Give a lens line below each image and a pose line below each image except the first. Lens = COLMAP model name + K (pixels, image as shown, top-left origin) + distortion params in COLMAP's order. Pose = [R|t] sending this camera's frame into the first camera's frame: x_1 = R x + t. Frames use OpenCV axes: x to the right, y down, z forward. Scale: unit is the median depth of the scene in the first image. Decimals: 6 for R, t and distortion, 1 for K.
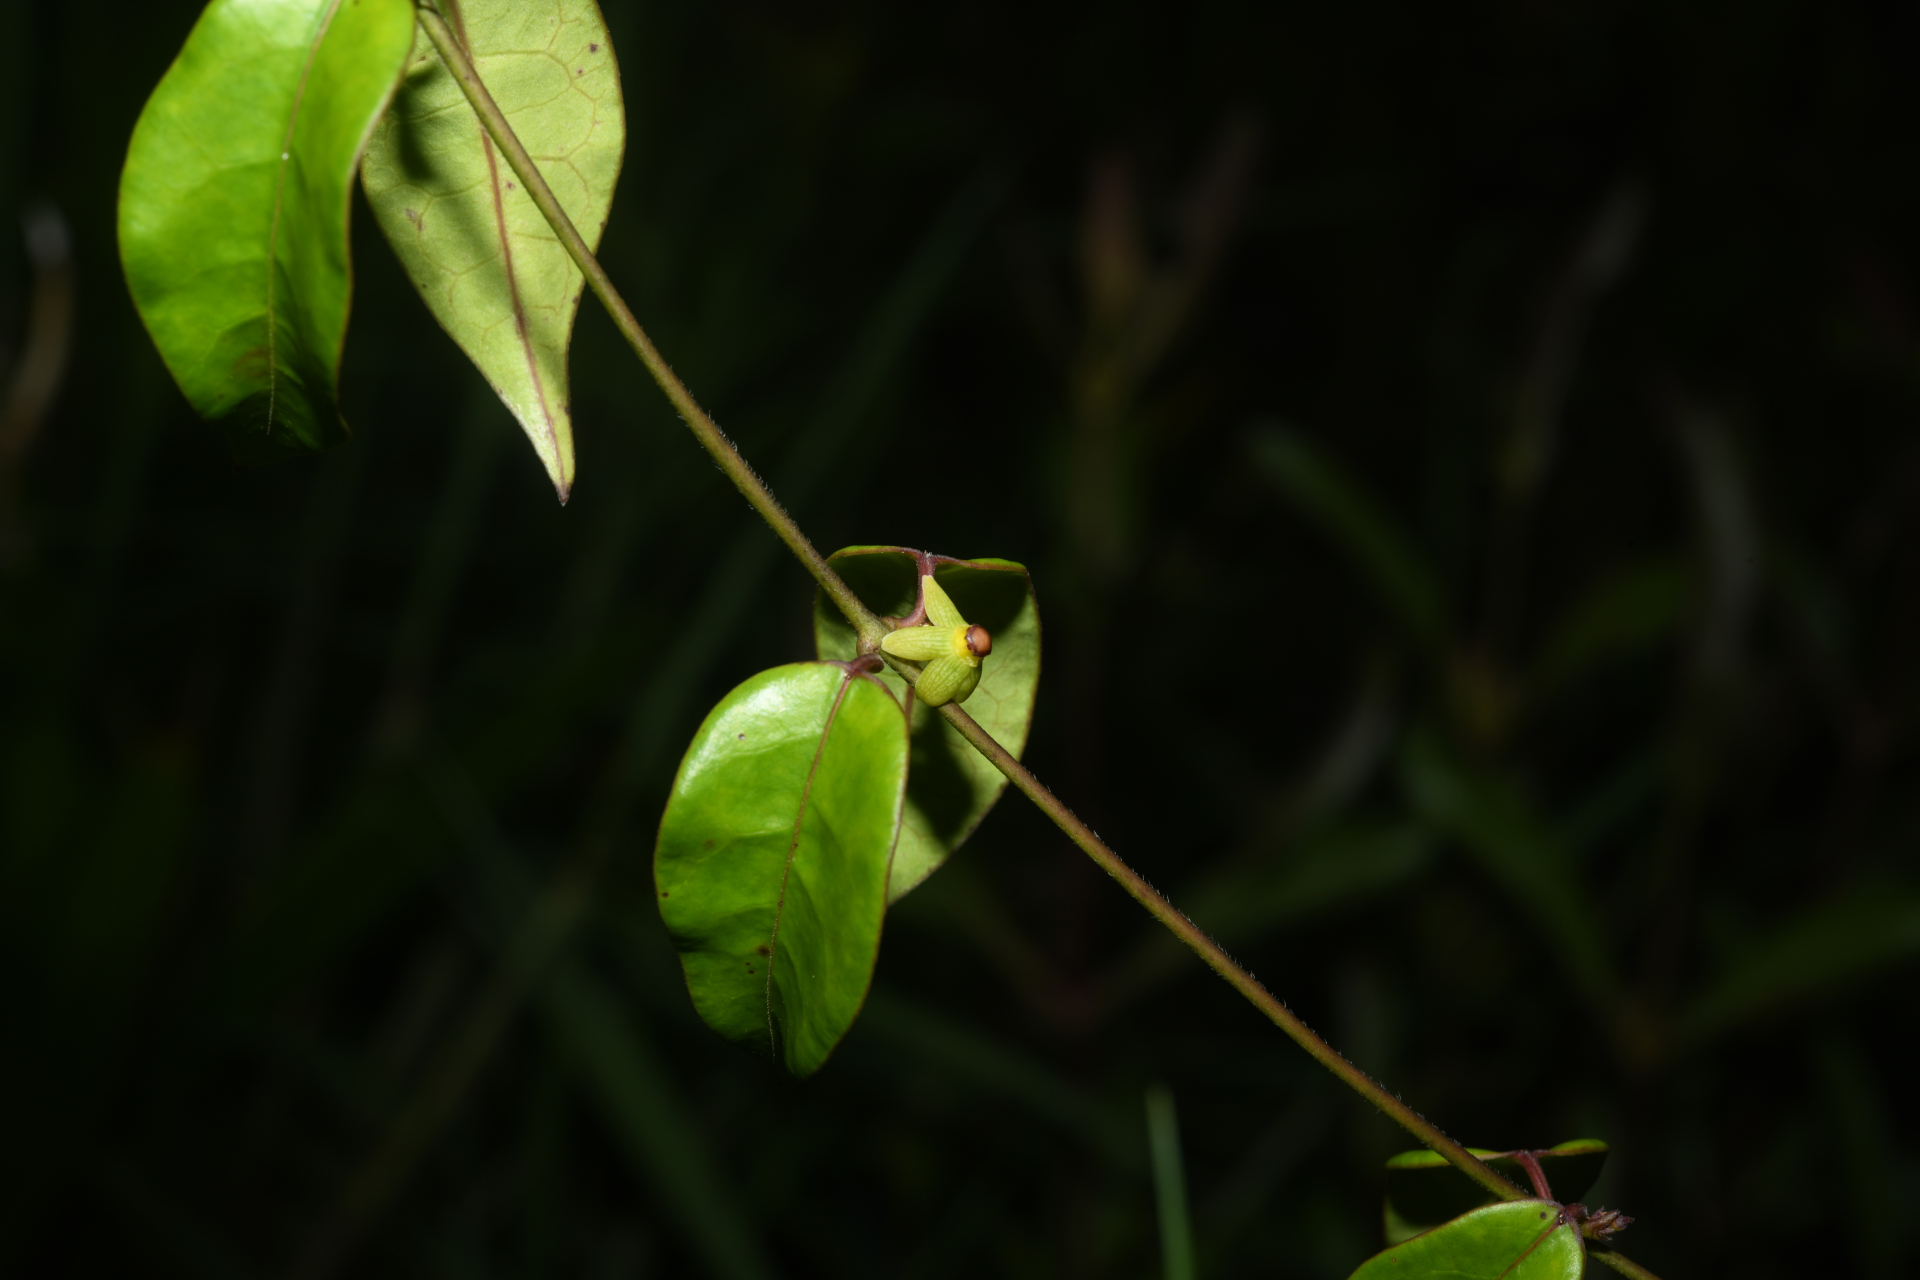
lens RADIAL K [[3154.9, 0, 960.0], [0, 3154.9, 640.0], [0, 0, 1]] dist [-0.007546, -1.231627]
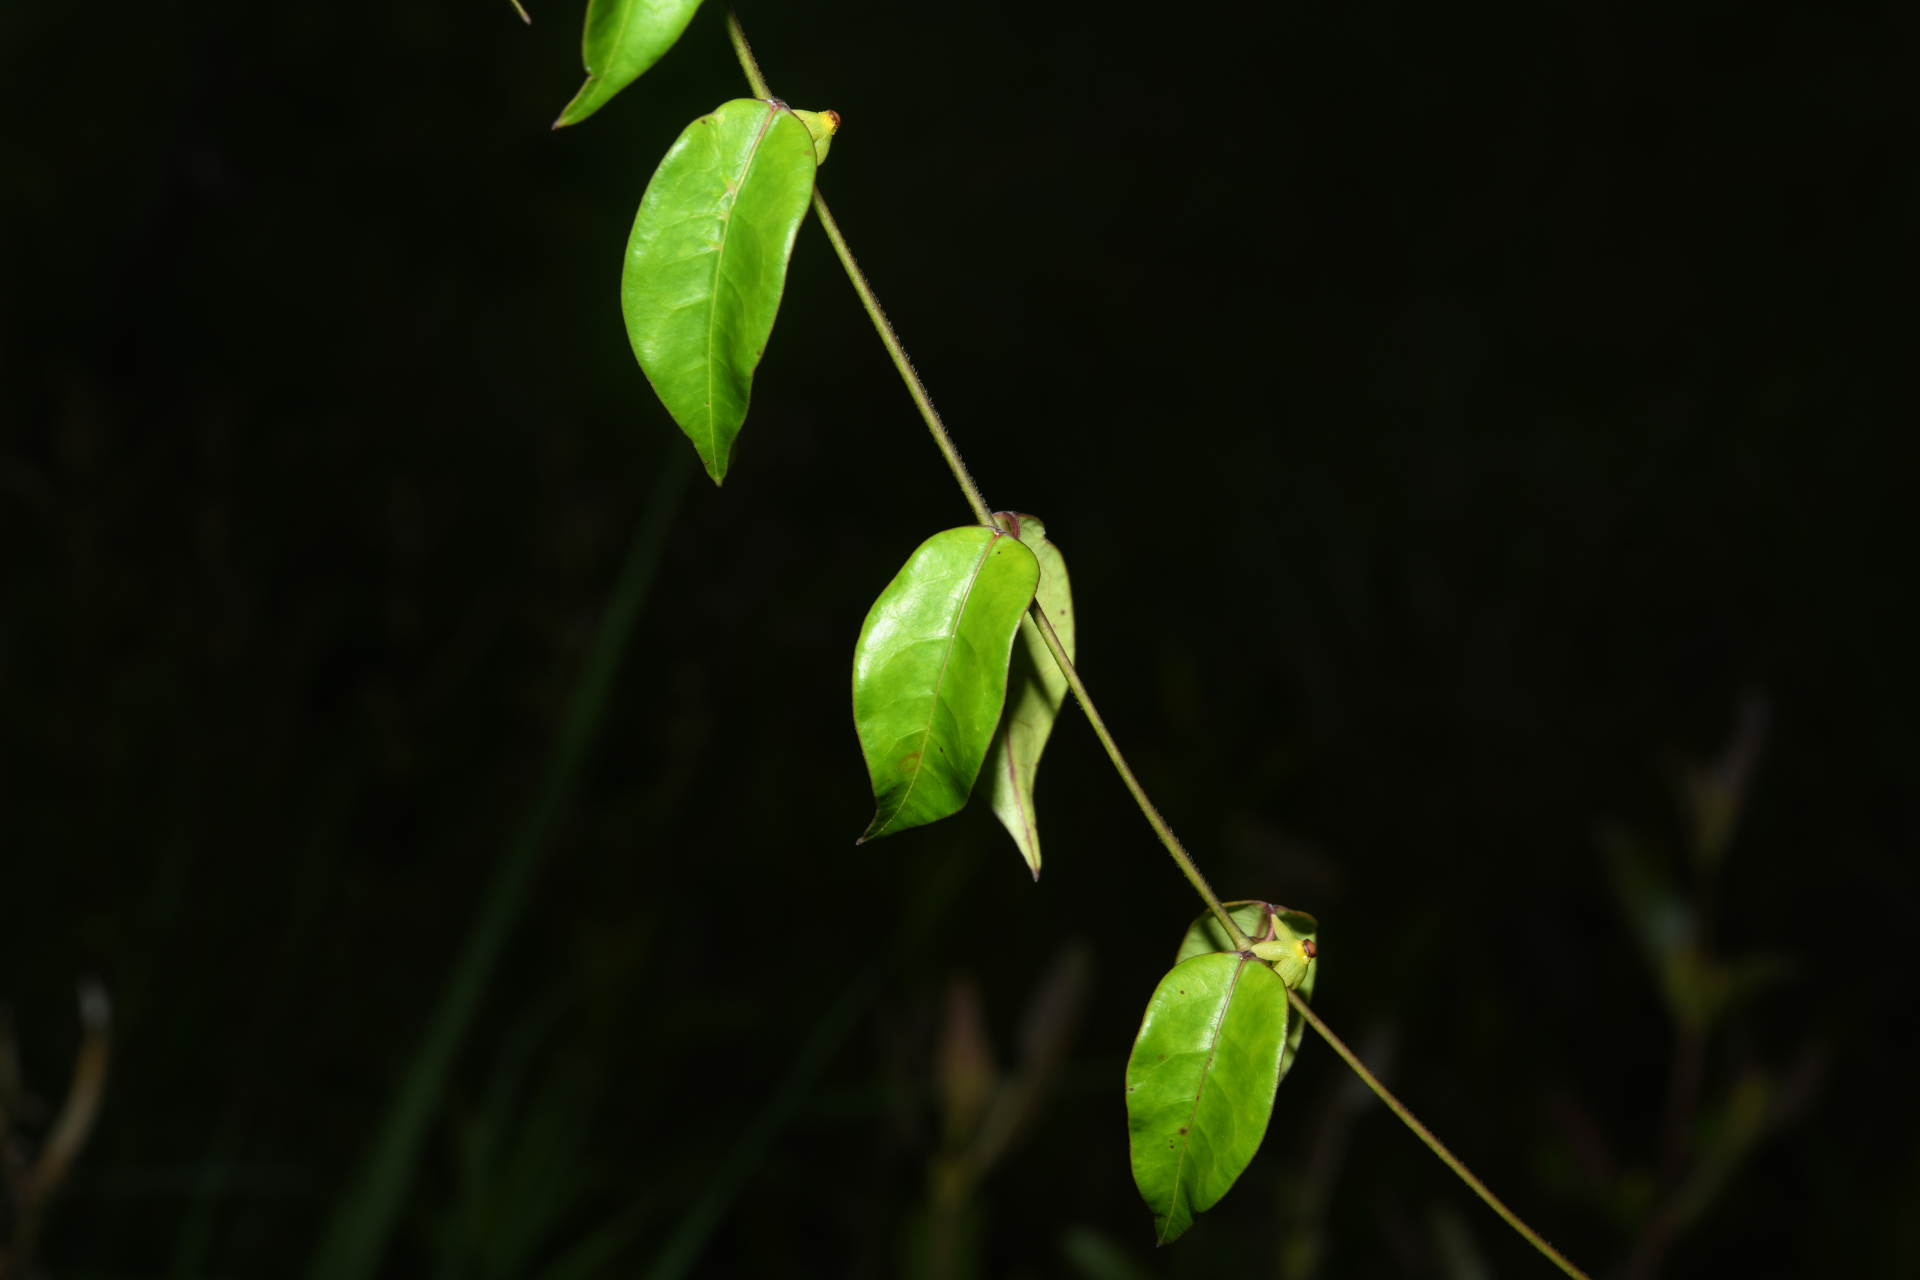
lens RADIAL K [[3154.9, 0, 960.0], [0, 3154.9, 640.0], [0, 0, 1]] dist [-0.007546, -1.231627]
pose [[0.994295, 0.041116, 0.098424, -0.360702], [-0.011817, 0.959502, -0.281453, 0.325759], [-0.106011, 0.278684, 0.954514, -0.655095]]
